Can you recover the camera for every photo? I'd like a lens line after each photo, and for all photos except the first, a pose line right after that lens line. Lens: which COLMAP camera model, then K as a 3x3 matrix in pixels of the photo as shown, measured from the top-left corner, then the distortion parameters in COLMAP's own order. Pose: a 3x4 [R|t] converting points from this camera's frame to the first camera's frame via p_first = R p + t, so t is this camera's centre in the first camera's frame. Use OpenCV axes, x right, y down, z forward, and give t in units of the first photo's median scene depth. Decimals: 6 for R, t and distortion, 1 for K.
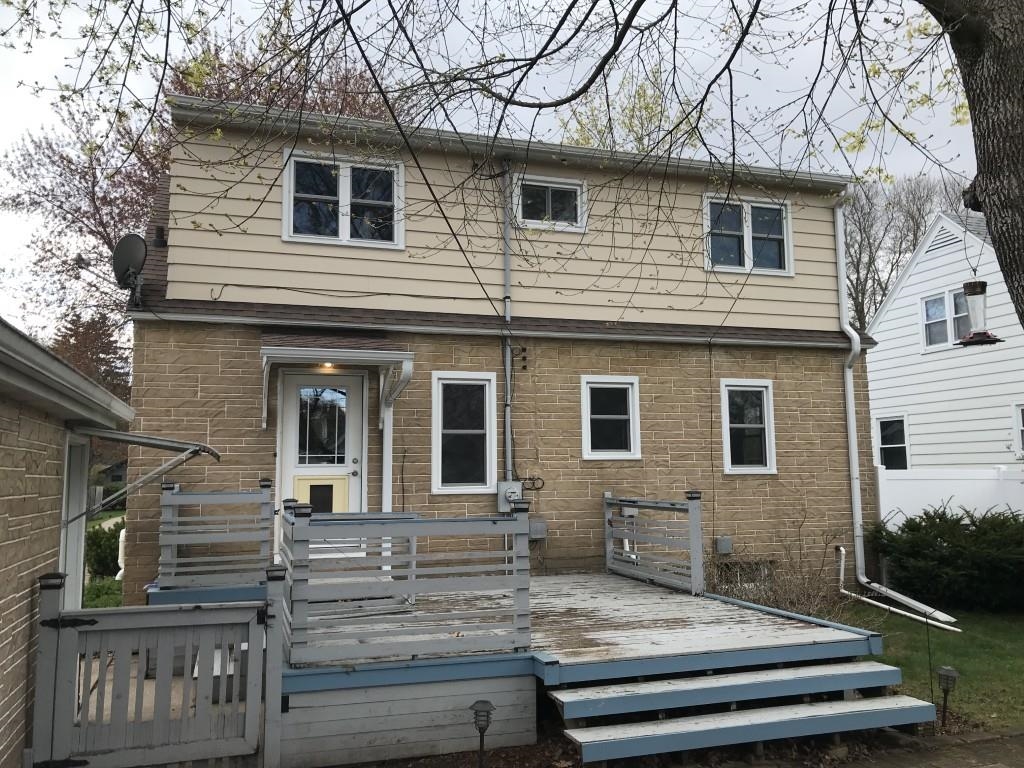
lens RADIAL K [[842.2, 0, 510.3], [0, 842.2, 387.0], [0, 0, 1]] dist [0.050676, -0.013054]
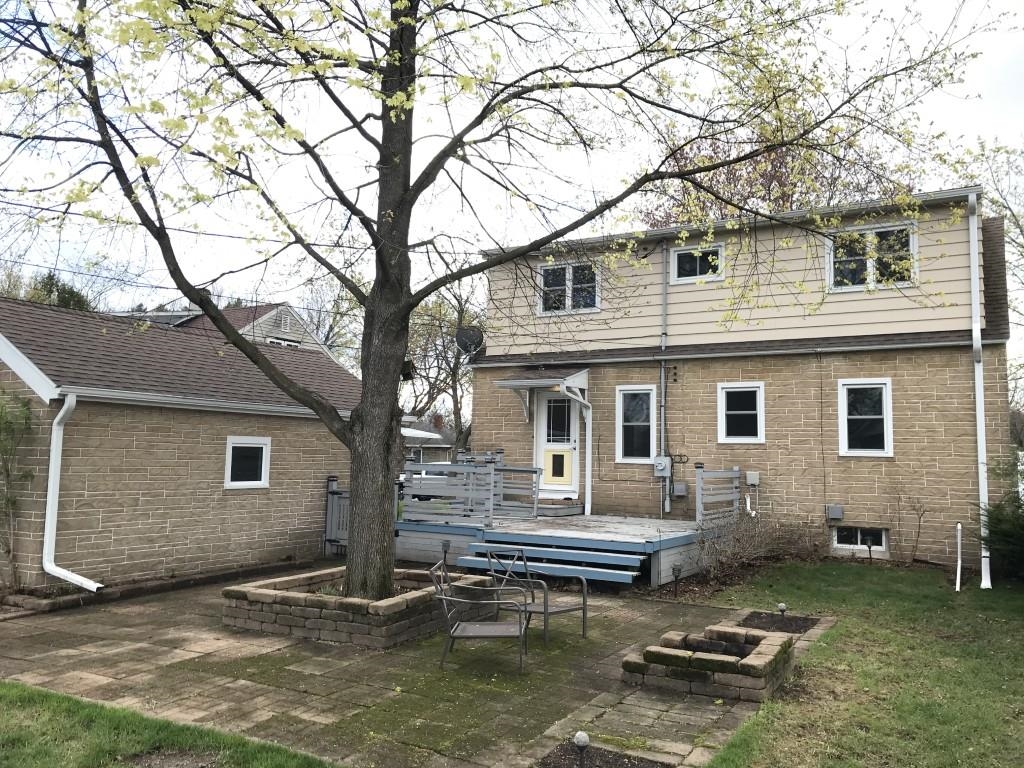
lens RADIAL K [[842.2, 0, 501.6], [0, 842.2, 381.7], [0, 0, 1]] dist [0.050676, -0.013054]
pose [[0.671465, -0.044340, -0.739709, 0.909351], [0.049954, 0.998646, -0.014517, -0.014147], [0.739351, -0.027204, 0.672771, -0.224619]]
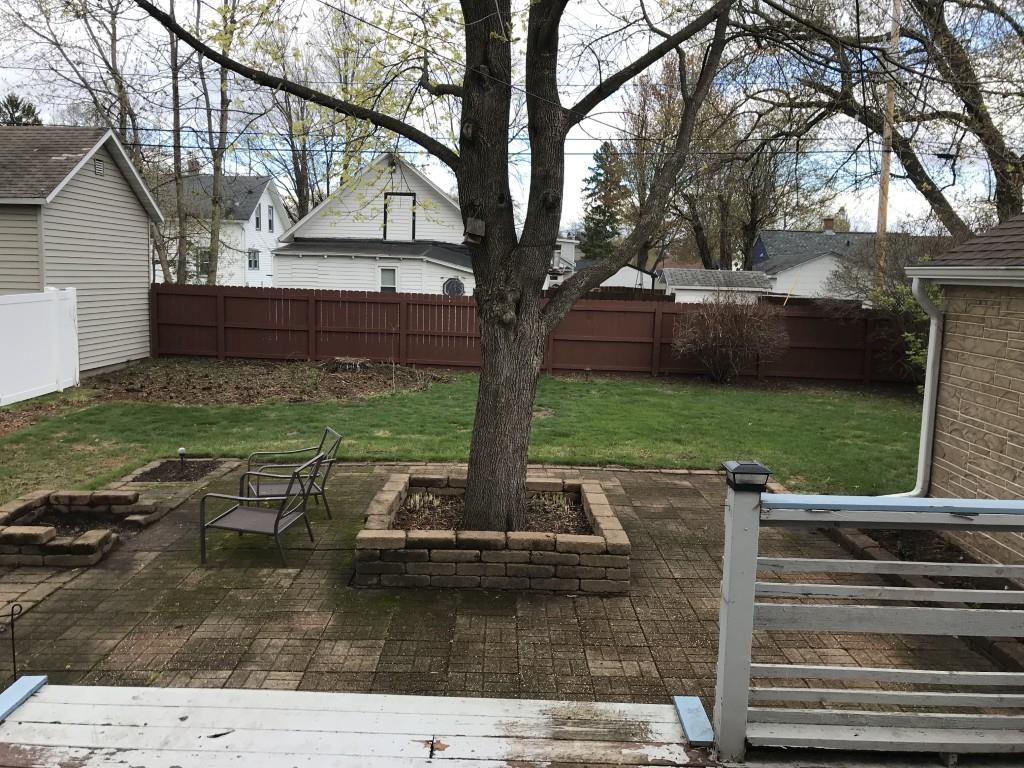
lens RADIAL K [[842.2, 0, 513.4], [0, 842.2, 383.1], [0, 0, 1]] dist [0.050676, -0.013054]
pose [[-0.950569, -0.052763, 0.305997, -0.005464], [-0.046024, 0.998513, 0.029202, 0.046681], [-0.307083, 0.013675, -0.951585, 0.850742]]
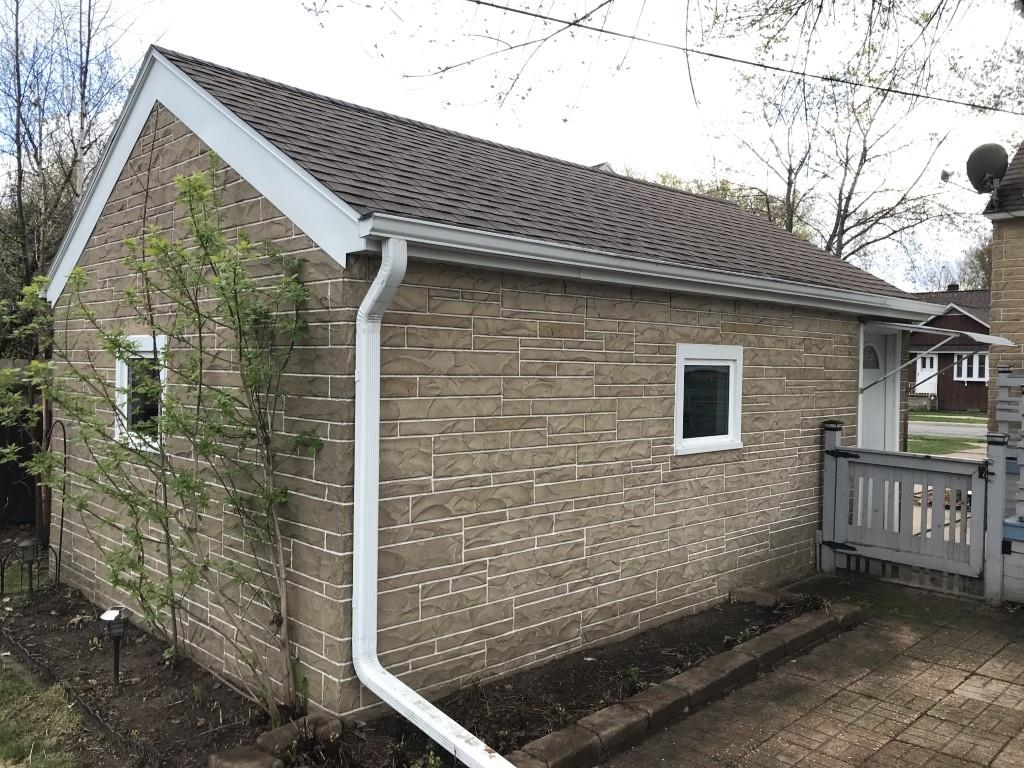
lens RADIAL K [[842.2, 0, 512.5], [0, 842.2, 374.1], [0, 0, 1]] dist [0.050676, -0.013054]
pose [[0.454110, 0.025836, -0.890571, 0.240777], [0.073892, 0.995044, 0.066545, -0.000463], [0.887876, -0.096025, 0.449950, -0.067208]]
